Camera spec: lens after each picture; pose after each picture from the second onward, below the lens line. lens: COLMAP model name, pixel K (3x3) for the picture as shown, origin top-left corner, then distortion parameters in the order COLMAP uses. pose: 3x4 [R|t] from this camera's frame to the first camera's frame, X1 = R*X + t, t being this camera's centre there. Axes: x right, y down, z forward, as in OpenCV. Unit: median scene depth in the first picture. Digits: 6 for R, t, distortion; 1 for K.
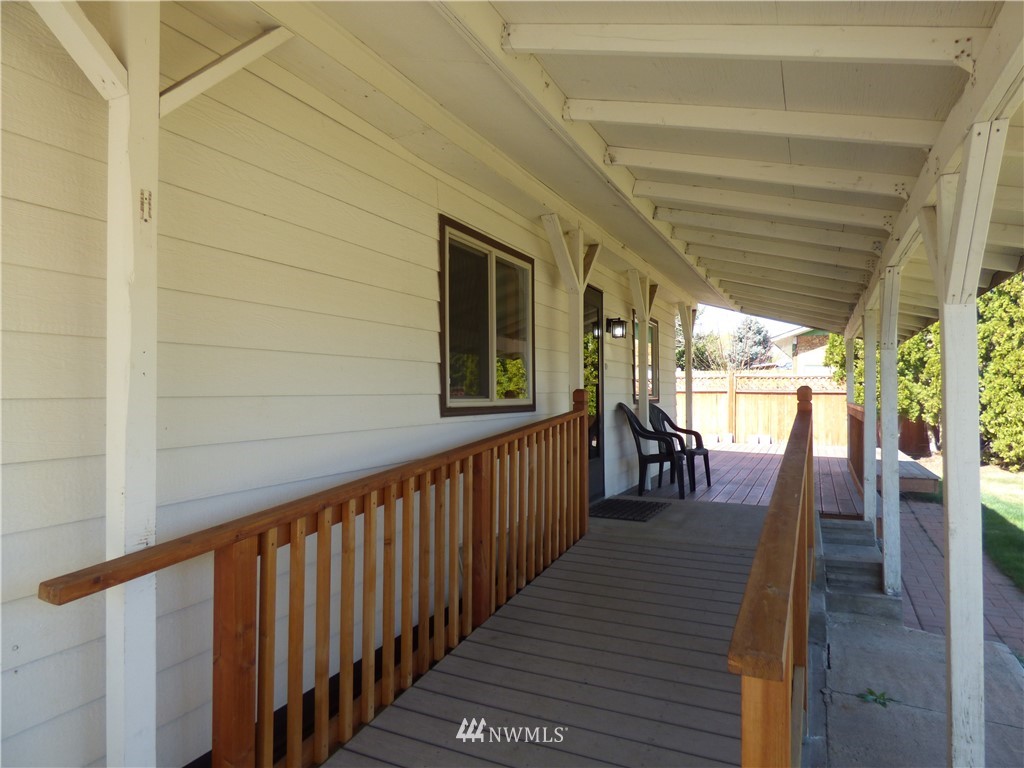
lens RADIAL K [[621.8, 0, 510.7], [0, 621.8, 387.8], [0, 0, 1]] dist [-0.005396, -0.011591]
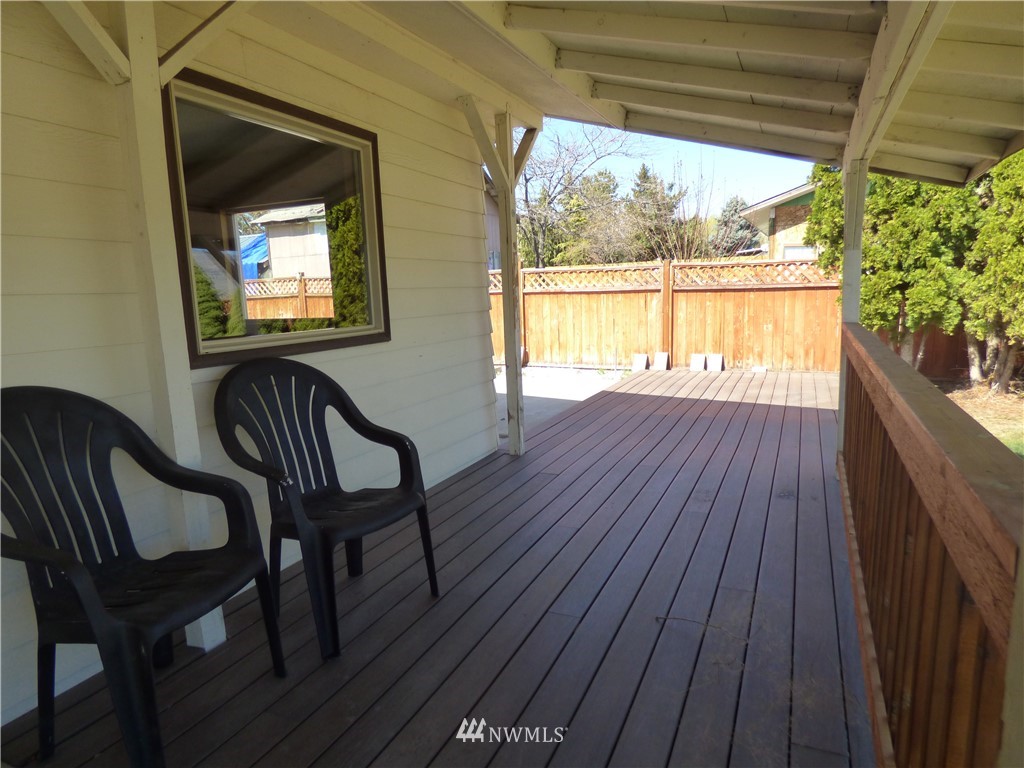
lens RADIAL K [[621.8, 0, 512.0], [0, 621.8, 378.6], [0, 0, 1]] dist [-0.005396, -0.011591]
pose [[0.999288, -0.036401, 0.009909, 0.221021], [0.034496, 0.987989, 0.150628, -0.006569], [-0.015273, -0.150179, 0.988541, 0.408010]]
